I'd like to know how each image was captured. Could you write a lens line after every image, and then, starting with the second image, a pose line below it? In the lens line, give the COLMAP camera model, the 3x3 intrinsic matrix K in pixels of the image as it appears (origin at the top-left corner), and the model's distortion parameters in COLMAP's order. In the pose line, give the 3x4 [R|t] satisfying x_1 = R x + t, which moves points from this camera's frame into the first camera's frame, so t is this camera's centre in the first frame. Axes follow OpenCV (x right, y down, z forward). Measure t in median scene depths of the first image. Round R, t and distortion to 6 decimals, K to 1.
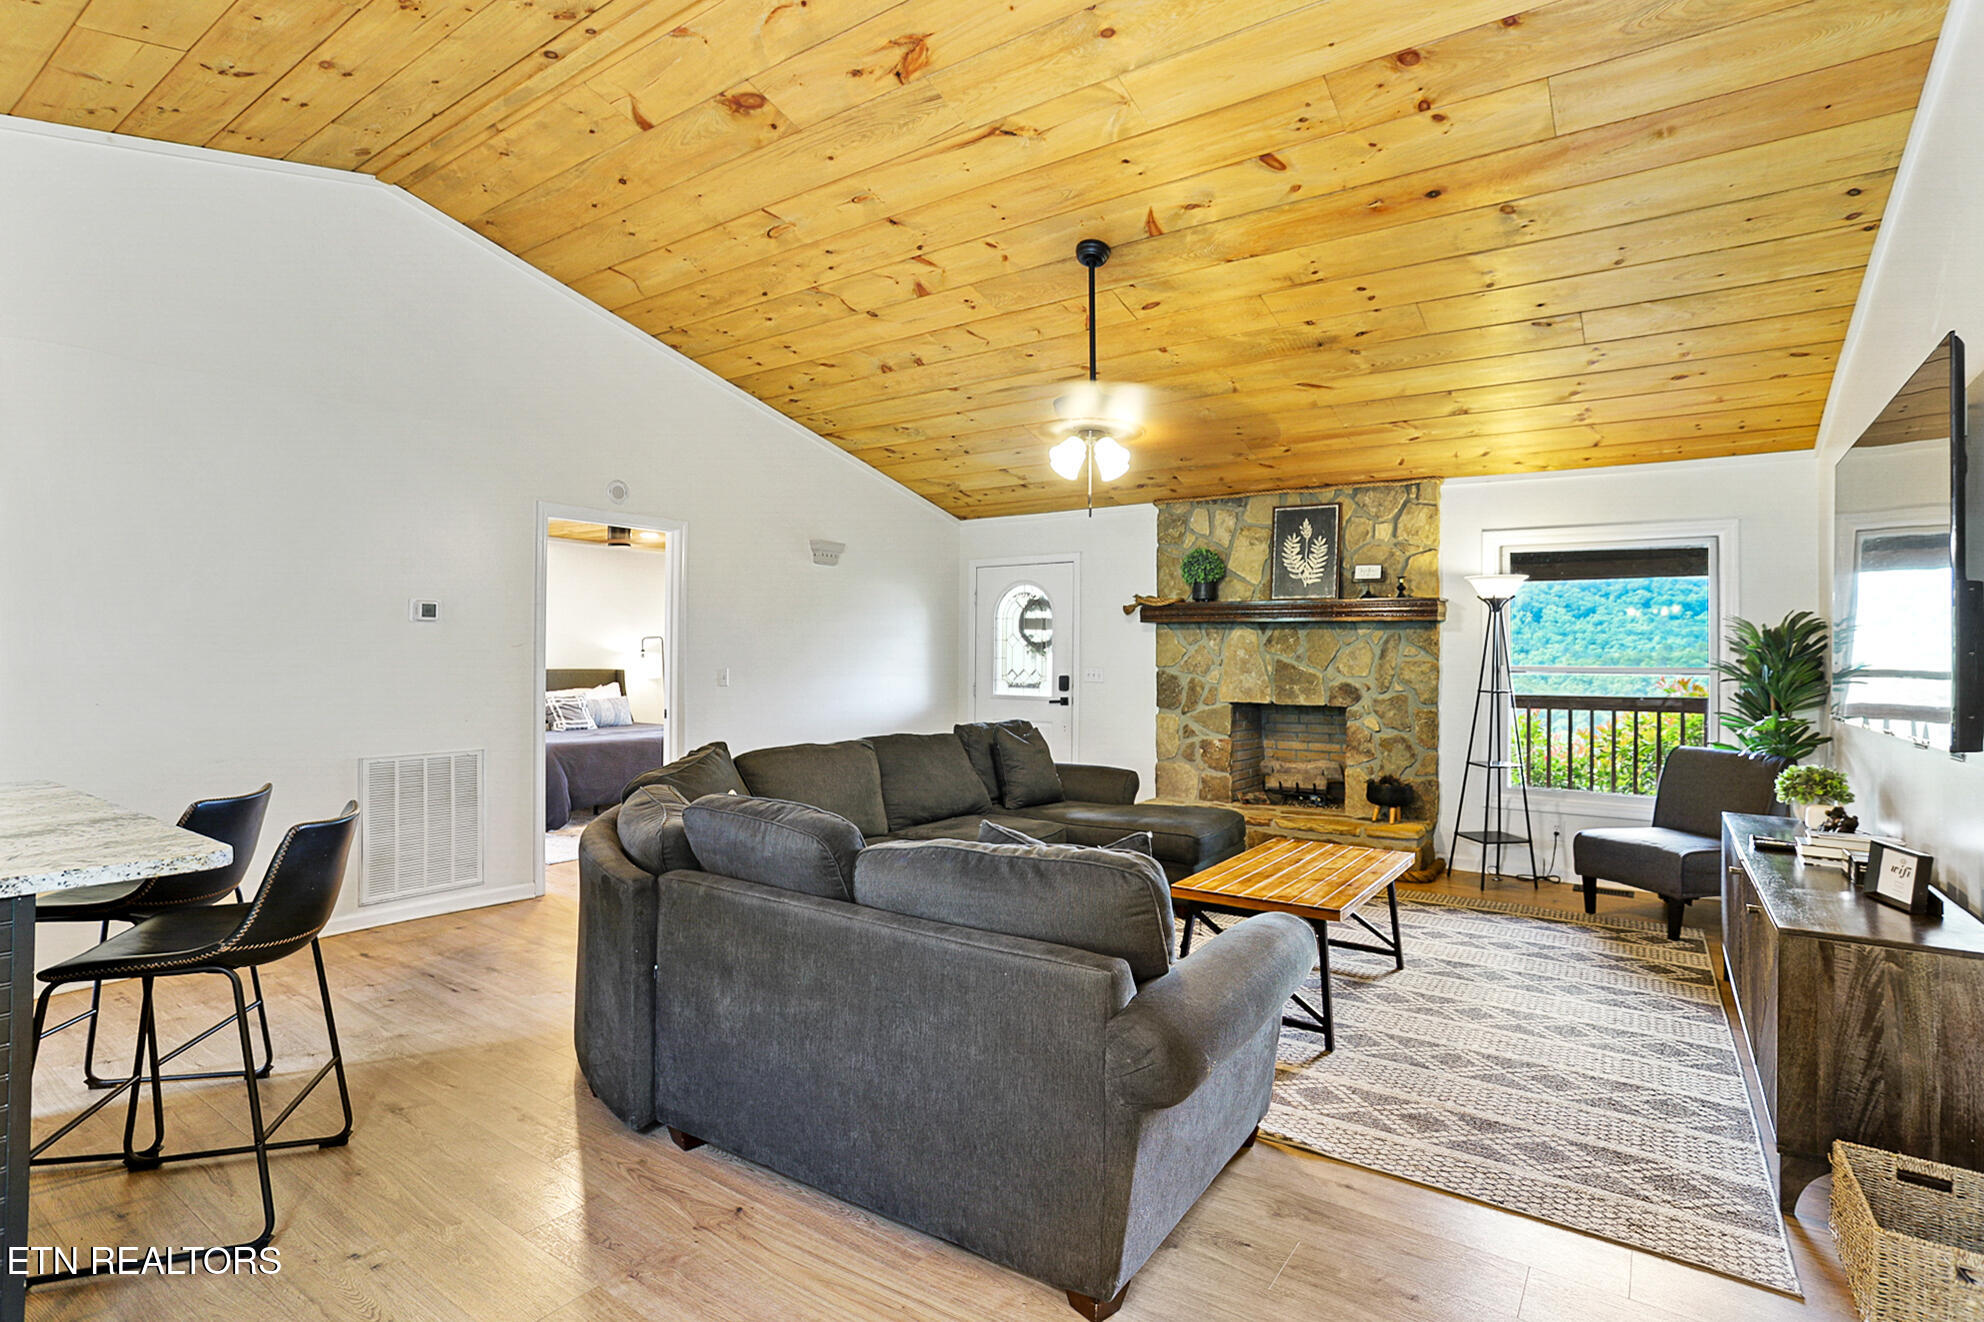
lens RADIAL K [[975.8, 0, 1005.4], [0, 975.8, 653.3], [0, 0, 1]] dist [-0.064311, 0.034278]
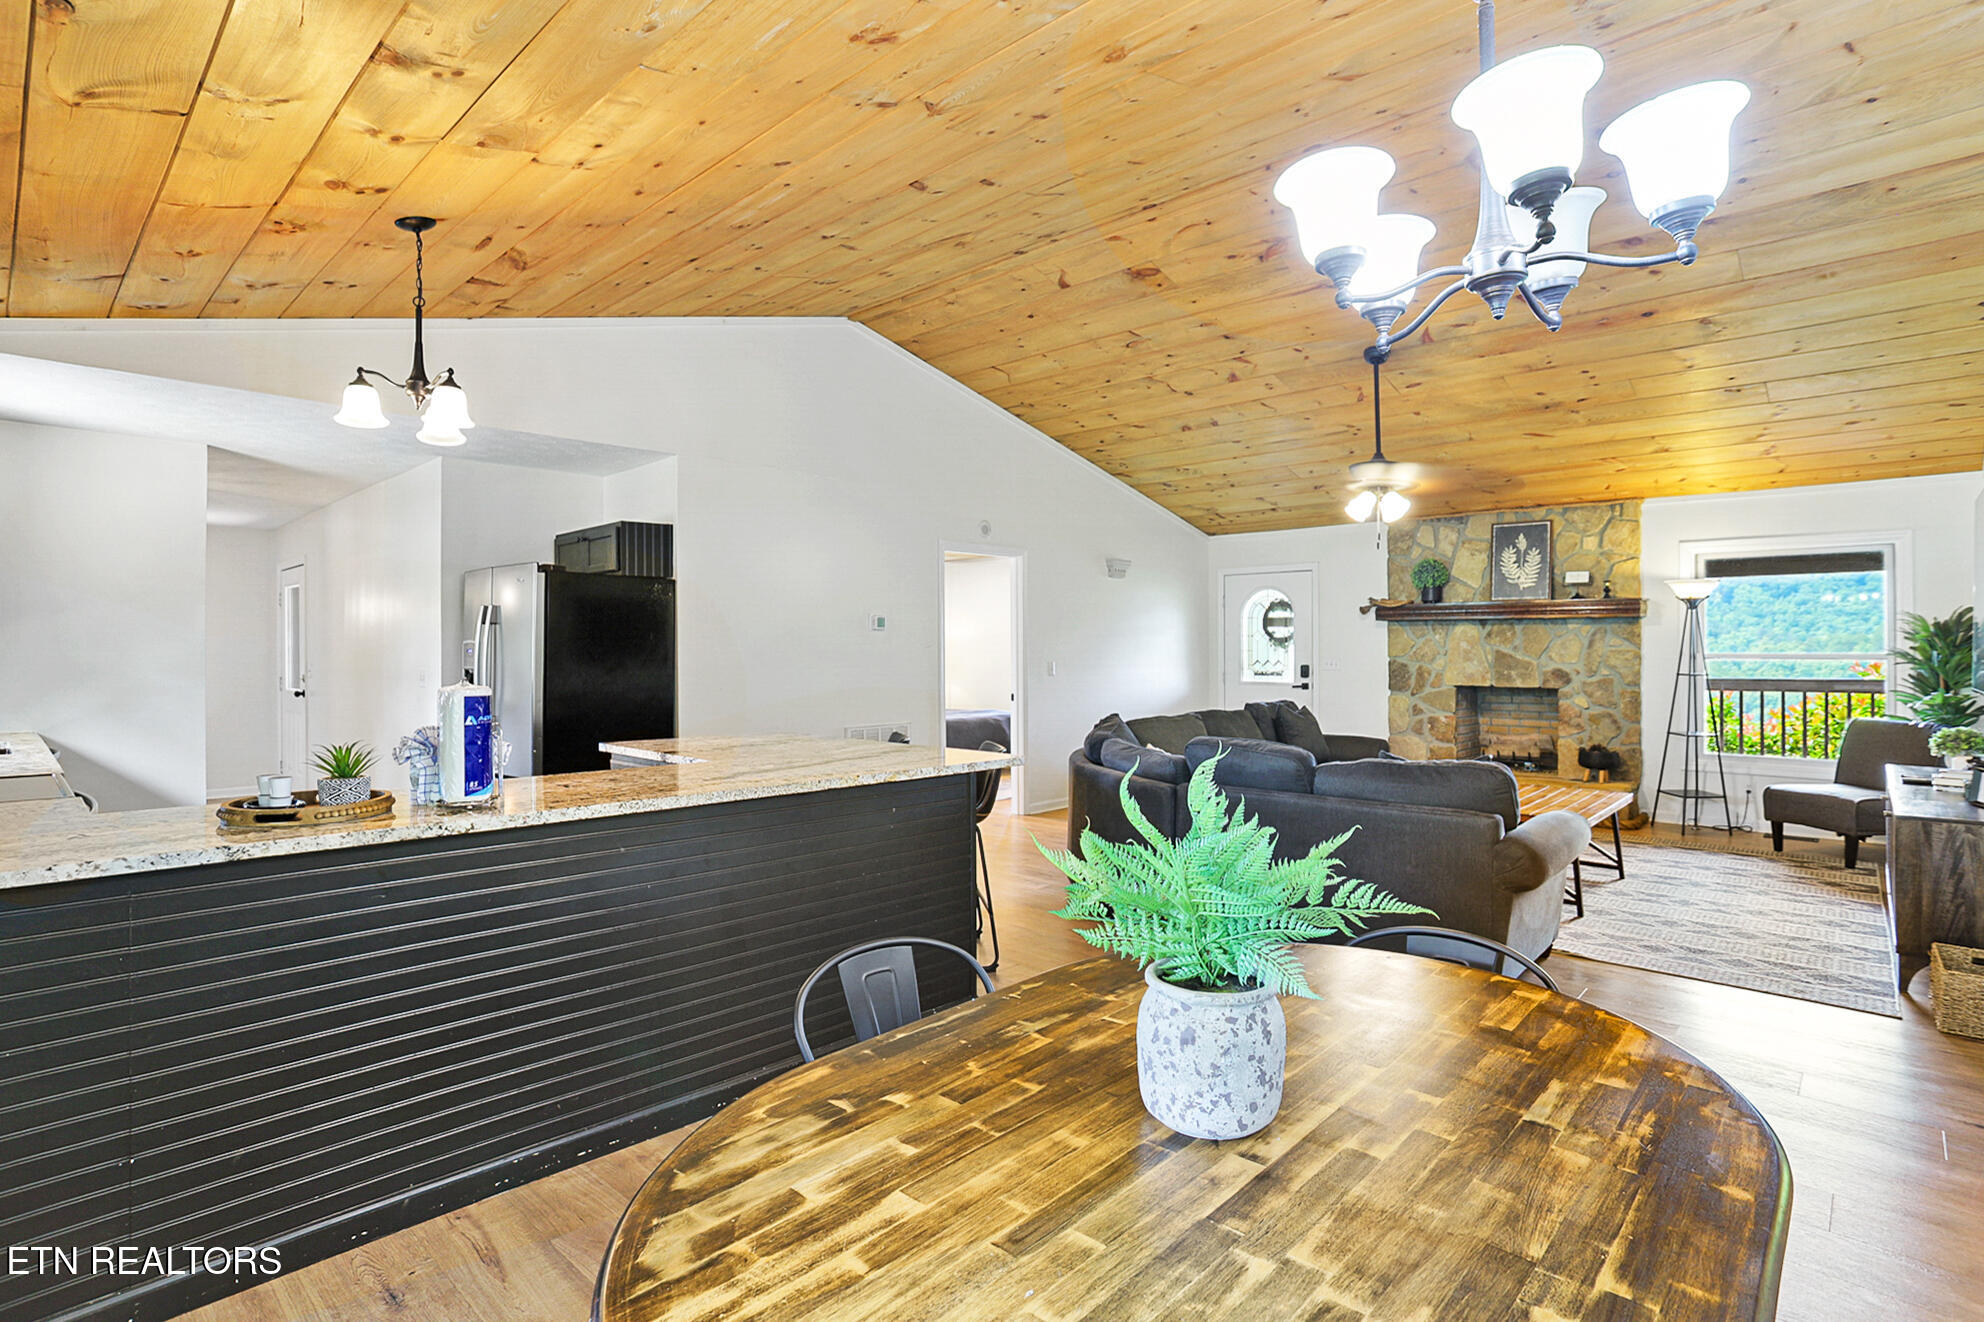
lens RADIAL K [[983.9, 0, 1003.6], [0, 983.9, 650.3], [0, 0, 1]] dist [-0.059851, 0.029872]
pose [[0.990068, -0.010817, -0.140172, -0.185004], [0.011657, 0.999919, 0.005173, -0.007566], [0.140104, -0.006756, 0.990114, -0.330866]]
